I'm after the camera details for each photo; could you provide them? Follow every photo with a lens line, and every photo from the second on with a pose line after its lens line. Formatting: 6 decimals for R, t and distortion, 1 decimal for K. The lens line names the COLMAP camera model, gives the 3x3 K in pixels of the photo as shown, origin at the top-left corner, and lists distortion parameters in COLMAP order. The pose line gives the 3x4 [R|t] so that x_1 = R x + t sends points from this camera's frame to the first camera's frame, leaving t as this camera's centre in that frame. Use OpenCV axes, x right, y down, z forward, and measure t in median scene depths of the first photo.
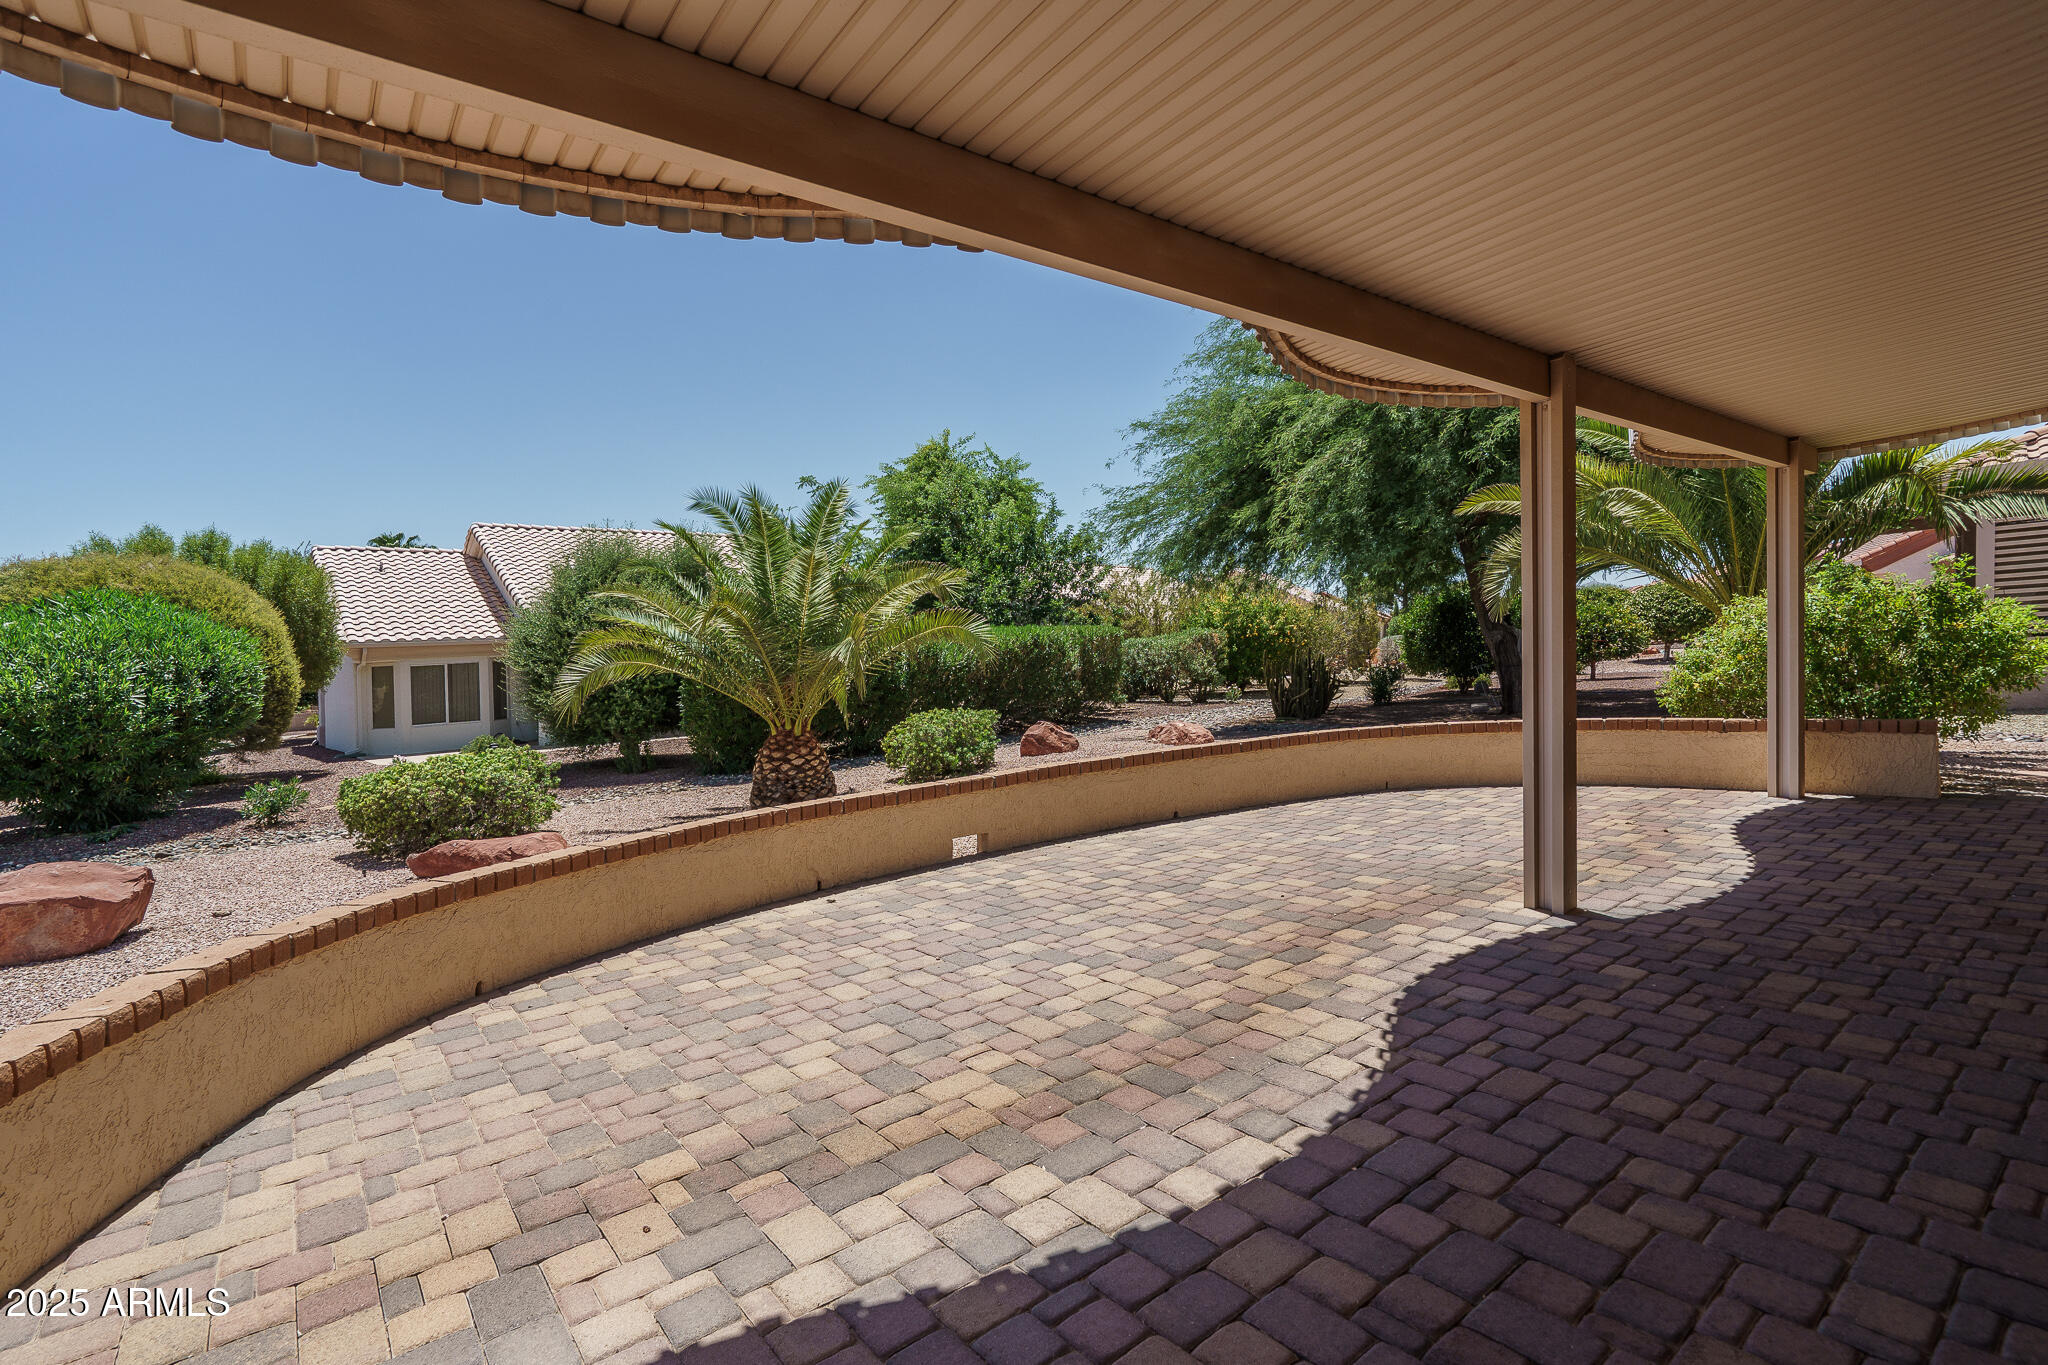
lens RADIAL K [[945.8, 0, 1024.0], [0, 945.8, 682.5], [0, 0, 1]] dist [-0.003025, -0.000280]
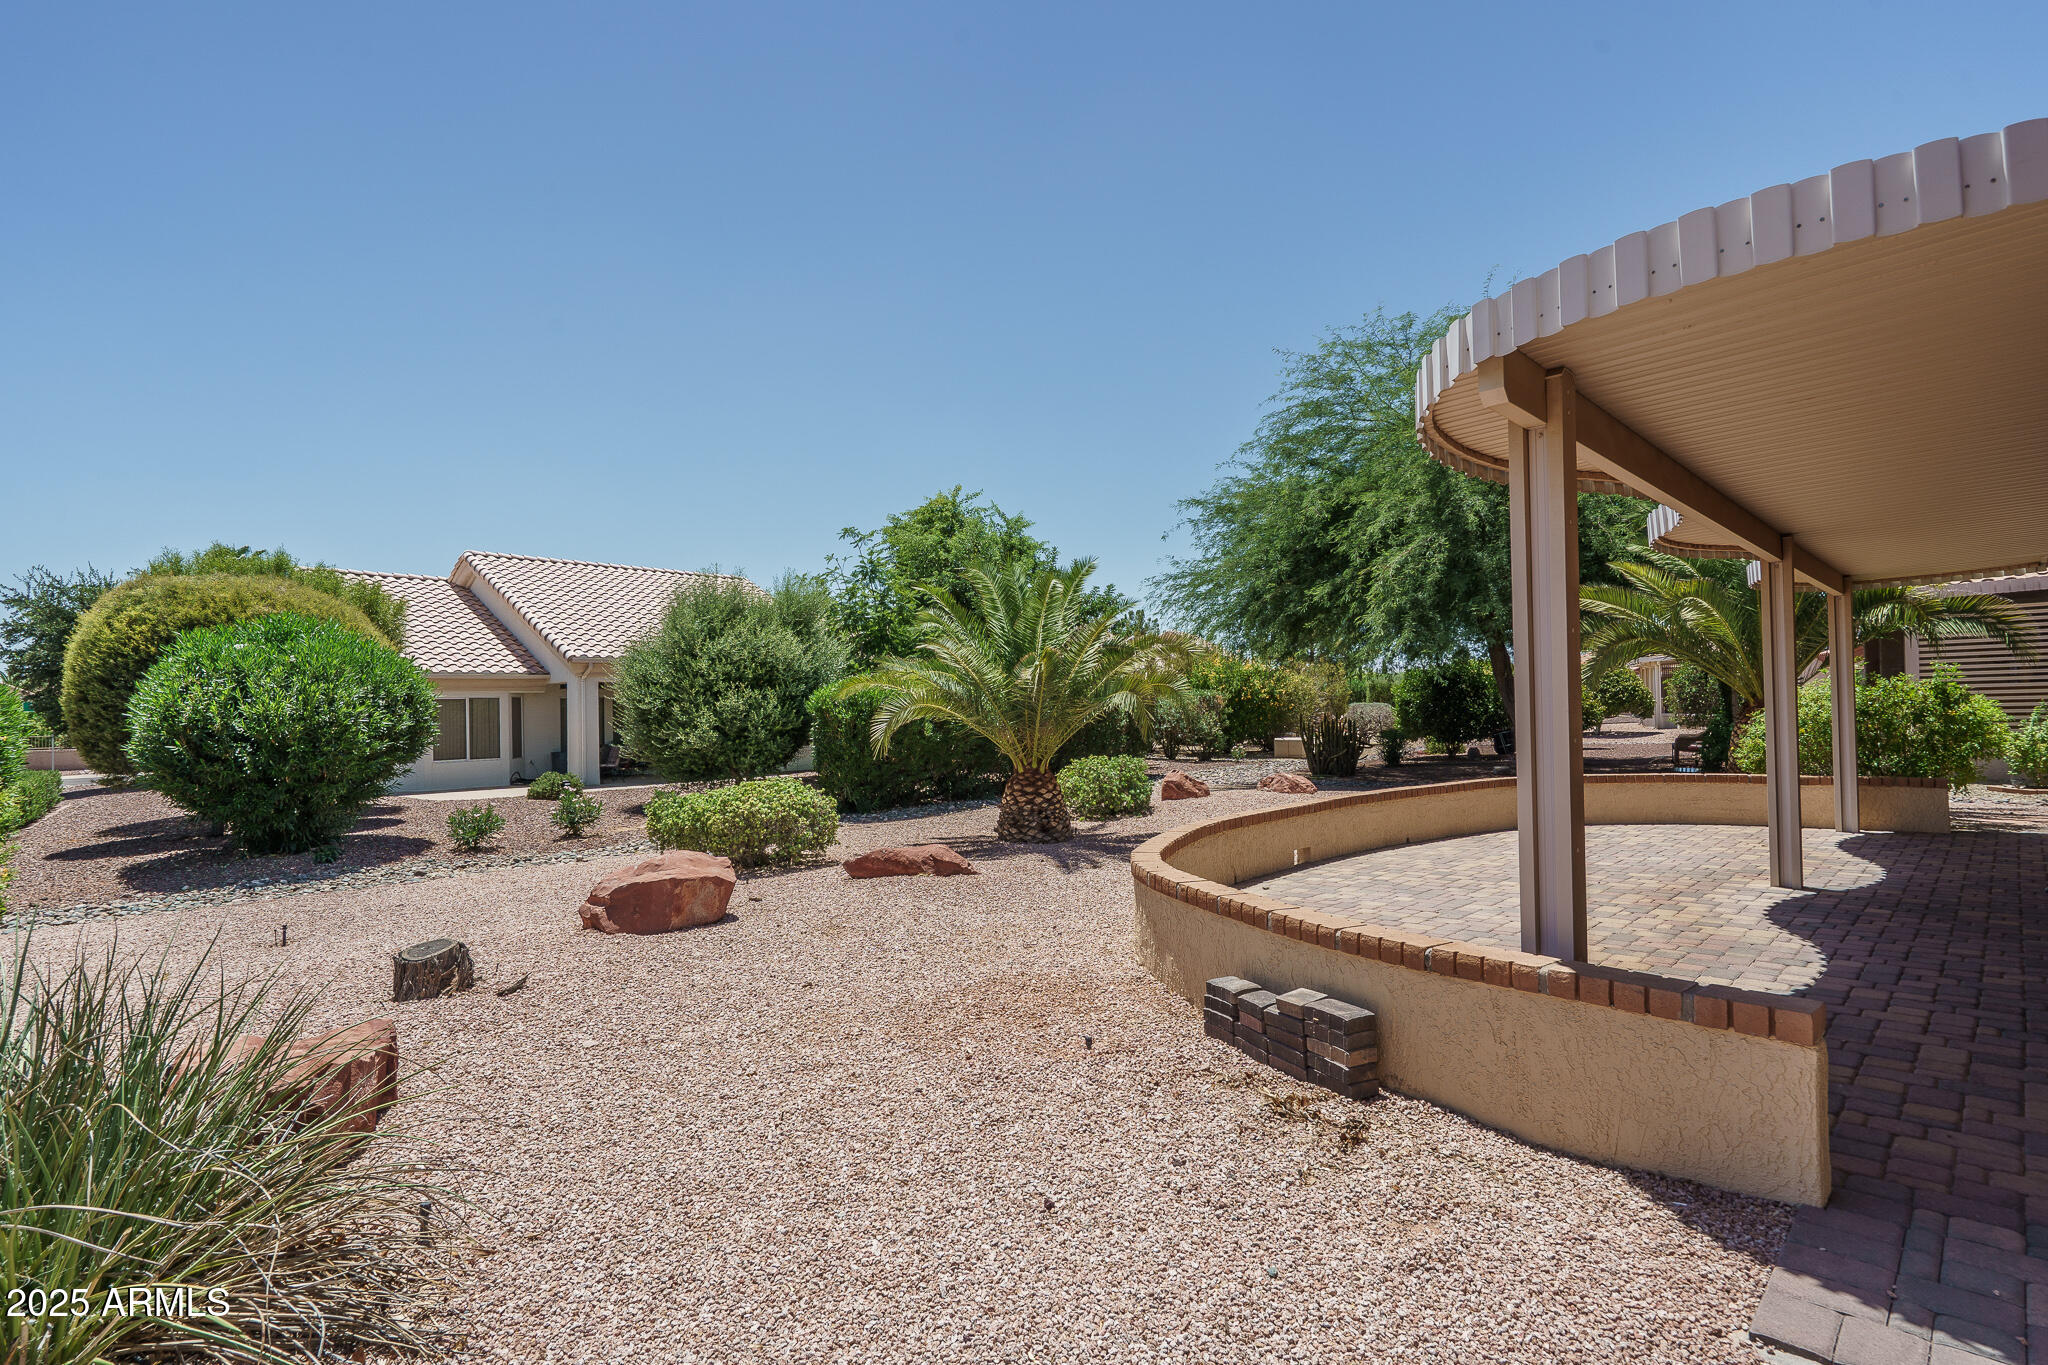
lens RADIAL K [[1019.1, 0, 1024.0], [0, 1019.1, 682.5], [0, 0, 1]] dist [0.001708, 0.000166]
pose [[0.989646, 0.038127, 0.138375, -0.376219], [-0.030235, 0.997818, -0.058693, 0.016399], [-0.140310, 0.053901, 0.988639, -0.202347]]
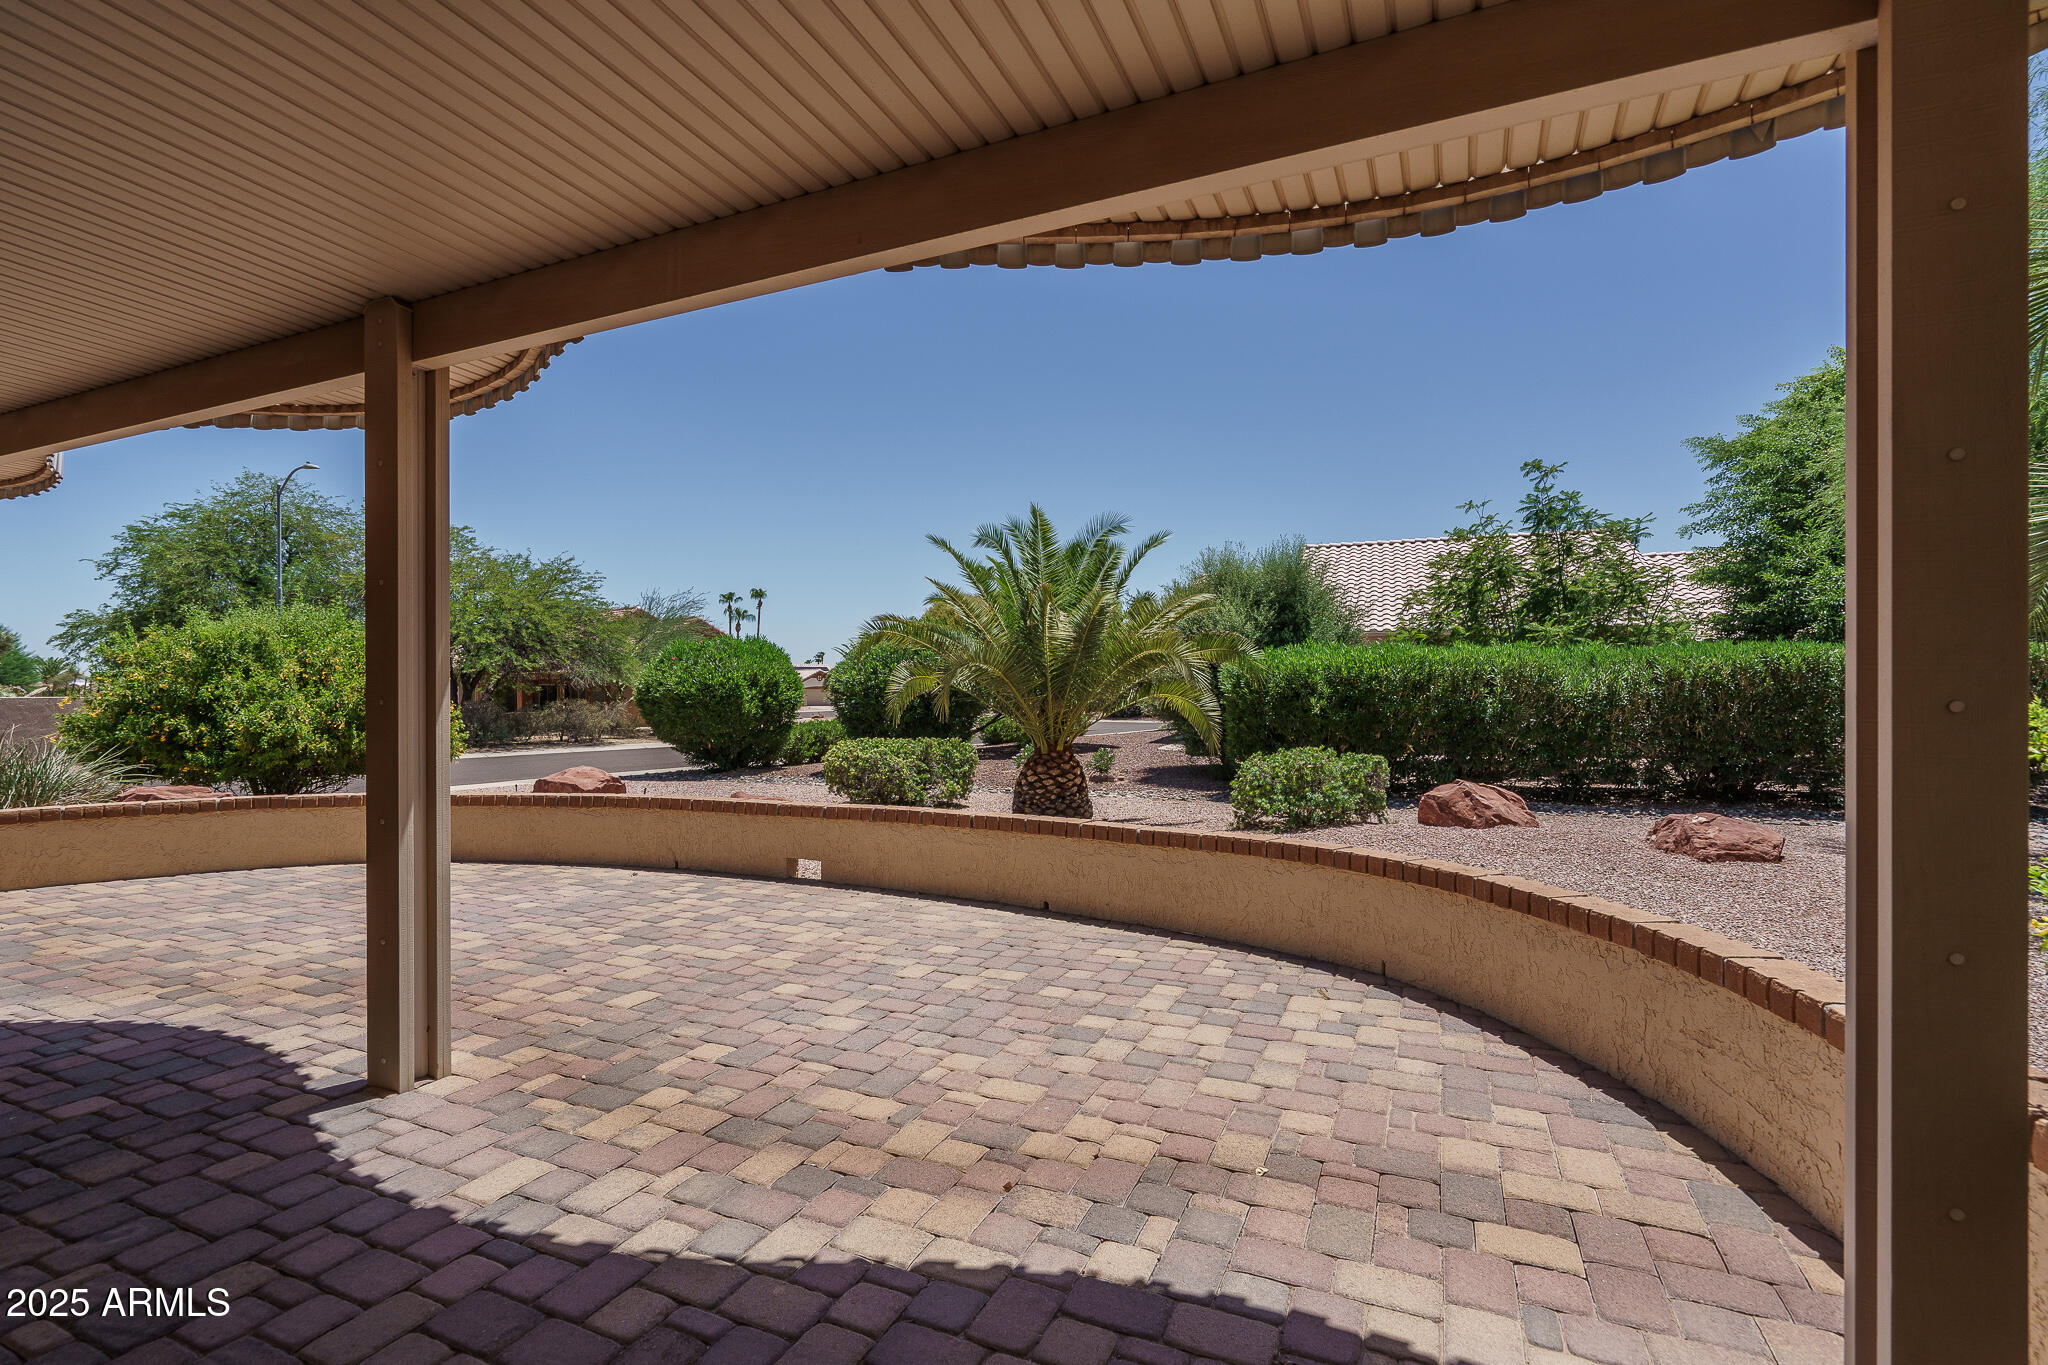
lens RADIAL K [[933.0, 0, 1024.0], [0, 933.0, 682.5], [0, 0, 1]] dist [0.002048, 0.000928]
pose [[0.454767, 0.043208, -0.889561, 0.556057], [-0.045333, 0.998651, 0.025331, -0.039652], [0.889456, 0.028807, 0.456113, 0.435171]]
